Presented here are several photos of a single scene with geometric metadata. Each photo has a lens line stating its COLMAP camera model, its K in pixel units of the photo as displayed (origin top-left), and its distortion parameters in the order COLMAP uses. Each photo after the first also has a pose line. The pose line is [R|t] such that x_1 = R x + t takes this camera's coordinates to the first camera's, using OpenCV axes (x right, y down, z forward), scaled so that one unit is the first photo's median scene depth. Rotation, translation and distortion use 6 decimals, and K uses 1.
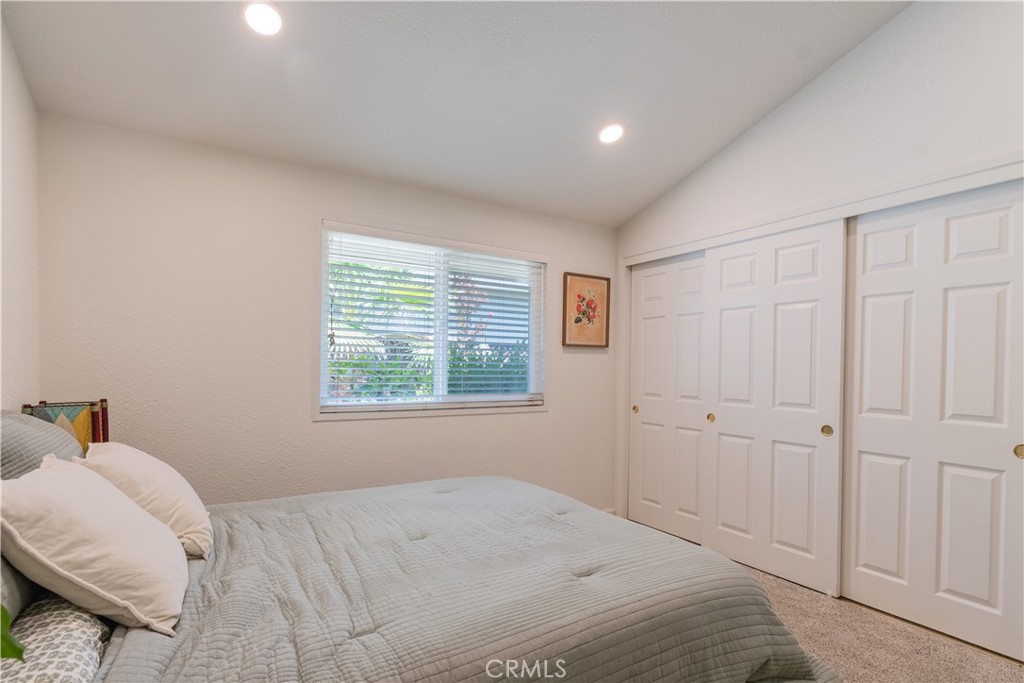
lens RADIAL K [[472.7, 0, 511.2], [0, 472.7, 380.0], [0, 0, 1]] dist [0.001464, 0.000146]
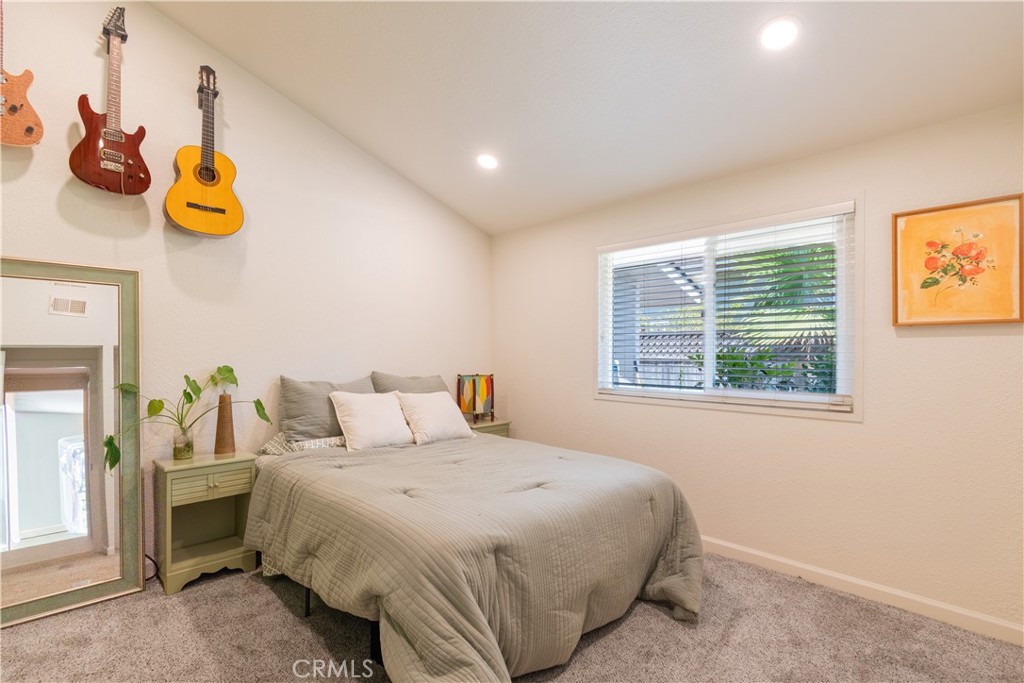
lens RADIAL K [[473.9, 0, 511.0], [0, 473.9, 351.0], [0, 0, 1]] dist [0.000925, 0.000022]
pose [[0.243606, -0.003172, -0.969869, 0.613785], [-0.015238, 0.999859, -0.007098, -0.025216], [0.969755, 0.016508, 0.243523, 0.323629]]
